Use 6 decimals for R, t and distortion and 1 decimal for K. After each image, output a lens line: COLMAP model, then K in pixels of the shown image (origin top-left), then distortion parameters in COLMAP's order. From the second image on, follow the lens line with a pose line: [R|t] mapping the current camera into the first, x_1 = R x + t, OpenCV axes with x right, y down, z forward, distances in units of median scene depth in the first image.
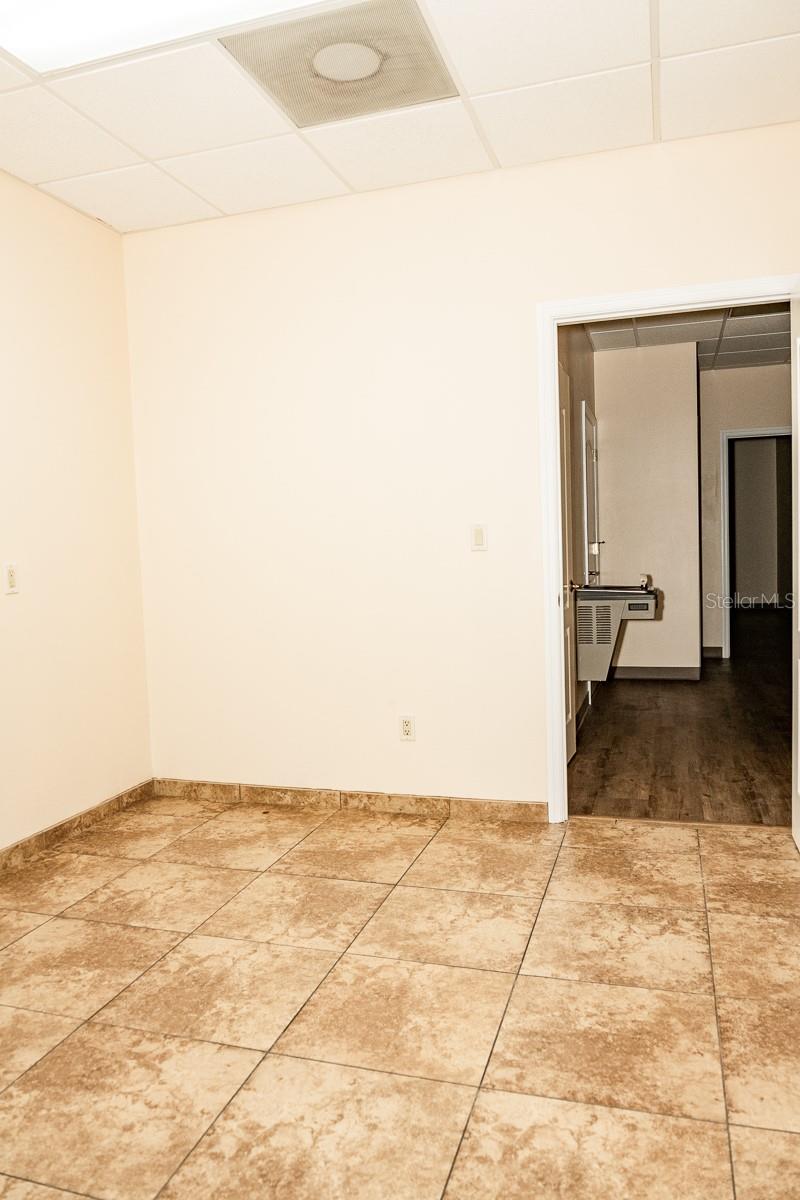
lens RADIAL K [[858.4, 0, 398.8], [0, 858.4, 600.0], [0, 0, 1]] dist [-0.005243, -0.004476]
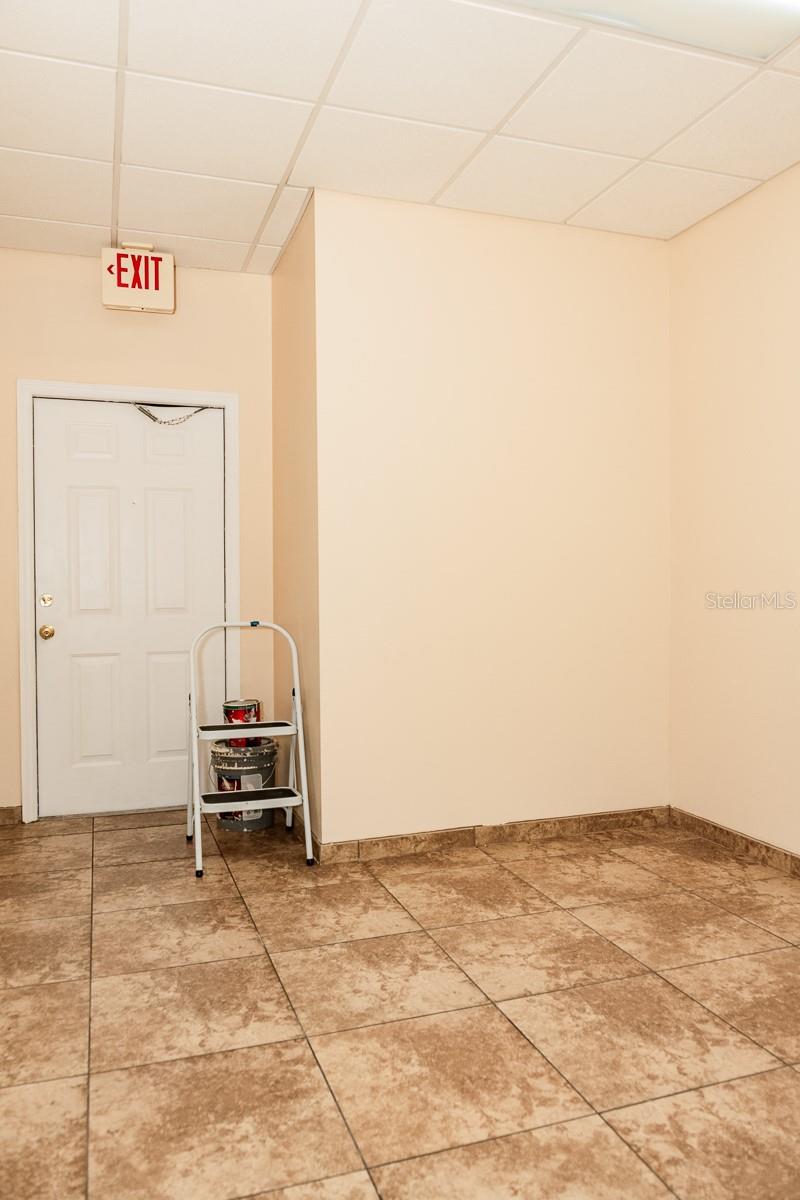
lens RADIAL K [[874.5, 0, 400.1], [0, 874.5, 597.6], [0, 0, 1]] dist [0.007388, -0.004060]
pose [[-0.803908, 0.048823, -0.592746, 0.628240], [-0.005439, 0.995980, 0.089412, -0.112212], [0.594729, 0.075104, -0.800411, 1.881529]]
